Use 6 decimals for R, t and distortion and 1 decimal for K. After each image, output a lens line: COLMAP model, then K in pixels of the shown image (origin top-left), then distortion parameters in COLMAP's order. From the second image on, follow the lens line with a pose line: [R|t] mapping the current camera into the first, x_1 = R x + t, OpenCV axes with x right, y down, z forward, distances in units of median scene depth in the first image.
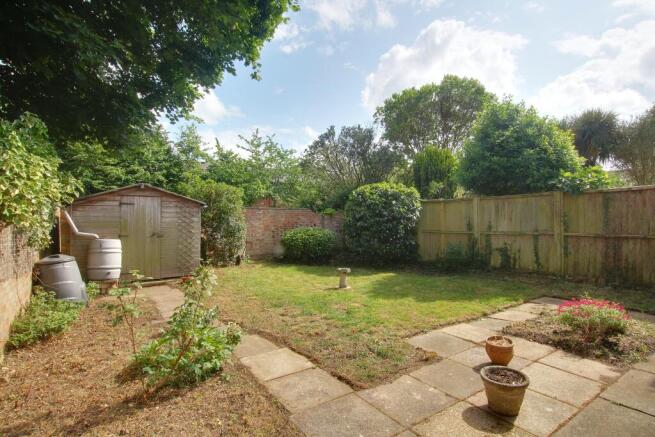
lens RADIAL K [[334.9, 0, 325.1], [0, 334.9, 218.9], [0, 0, 1]] dist [-0.019679, -0.000501]
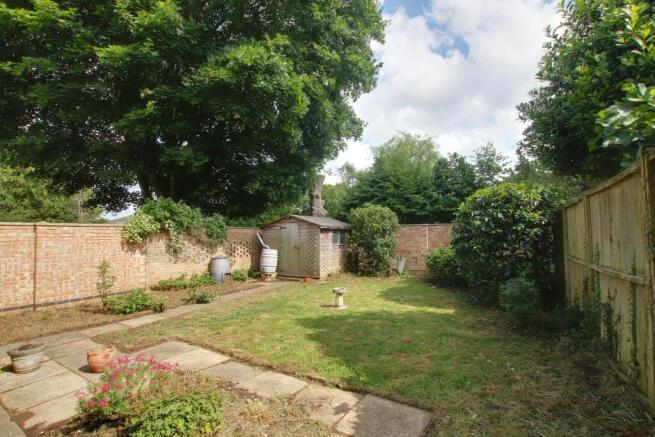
lens RADIAL K [[304.9, 0, 326.1], [0, 304.9, 219.4], [0, 0, 1]] dist [-0.017702, -0.000013]
pose [[0.397328, -0.059378, -0.915754, 0.855525], [0.013840, 0.998179, -0.058717, 0.003767], [0.917572, 0.010656, 0.397426, 0.622611]]
